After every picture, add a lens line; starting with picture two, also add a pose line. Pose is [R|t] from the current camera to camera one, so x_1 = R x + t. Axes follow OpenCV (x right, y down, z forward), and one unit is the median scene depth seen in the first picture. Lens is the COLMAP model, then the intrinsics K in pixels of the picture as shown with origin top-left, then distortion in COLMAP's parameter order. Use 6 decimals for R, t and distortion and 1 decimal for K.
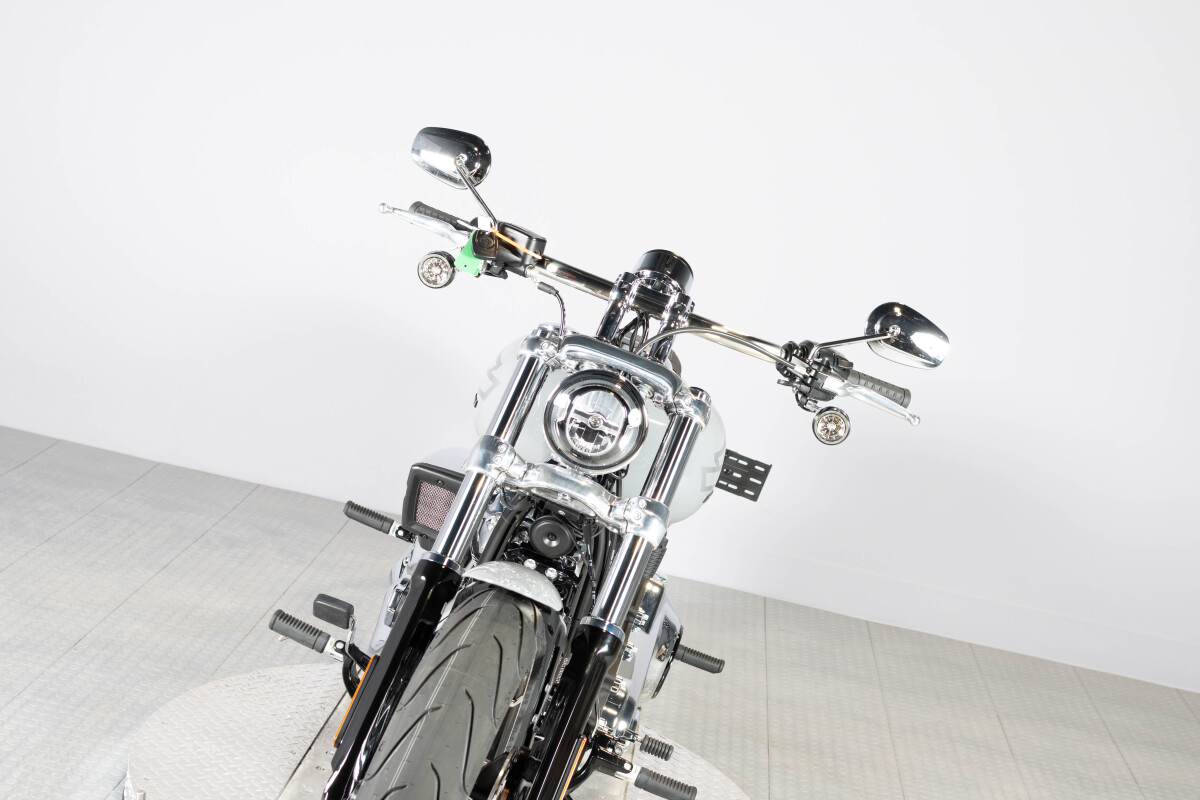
lens RADIAL K [[1697.7, 0, 650.7], [0, 1697.7, 396.3], [0, 0, 1]] dist [0.008583, -0.029226]
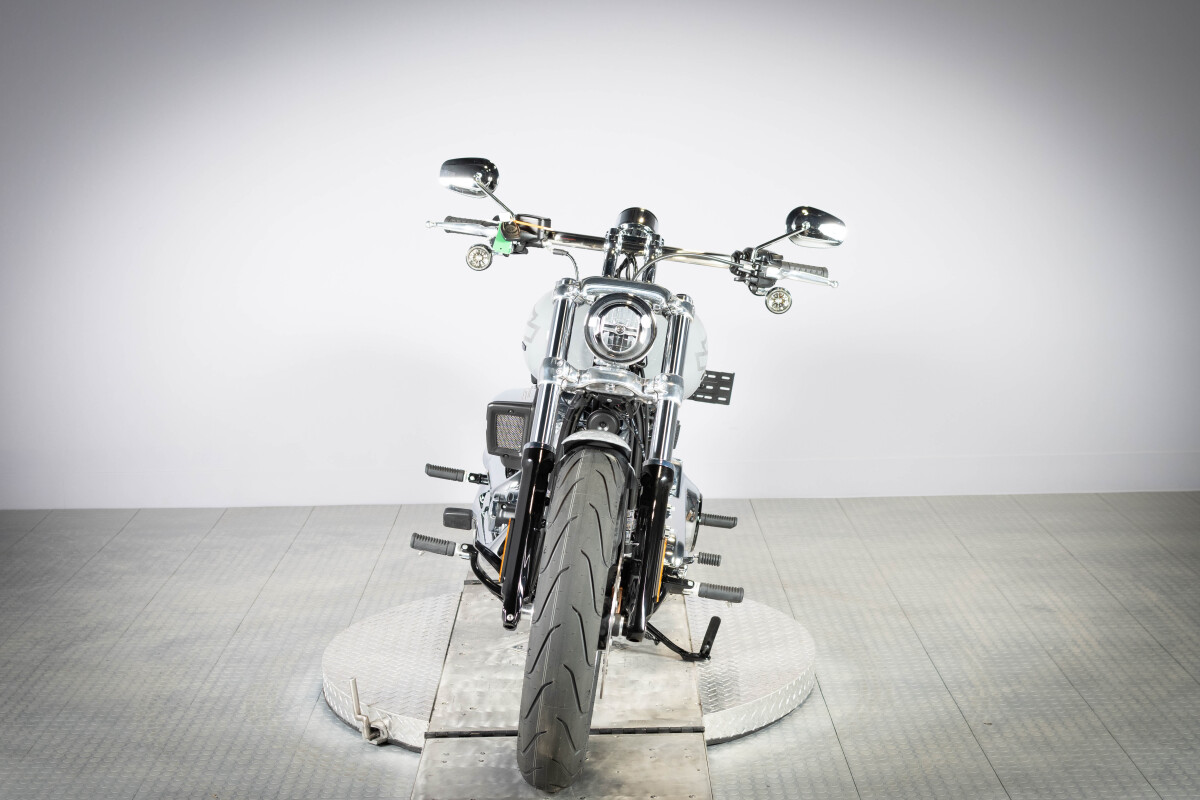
lens RADIAL K [[1802.4, 0, 643.7], [0, 1802.4, 403.4], [0, 0, 1]] dist [-0.011128, -0.063183]
pose [[0.971978, -0.229765, 0.049662, -0.095912], [0.230660, 0.972947, -0.013032, 0.093318], [-0.045324, 0.024122, 0.998681, -0.487119]]
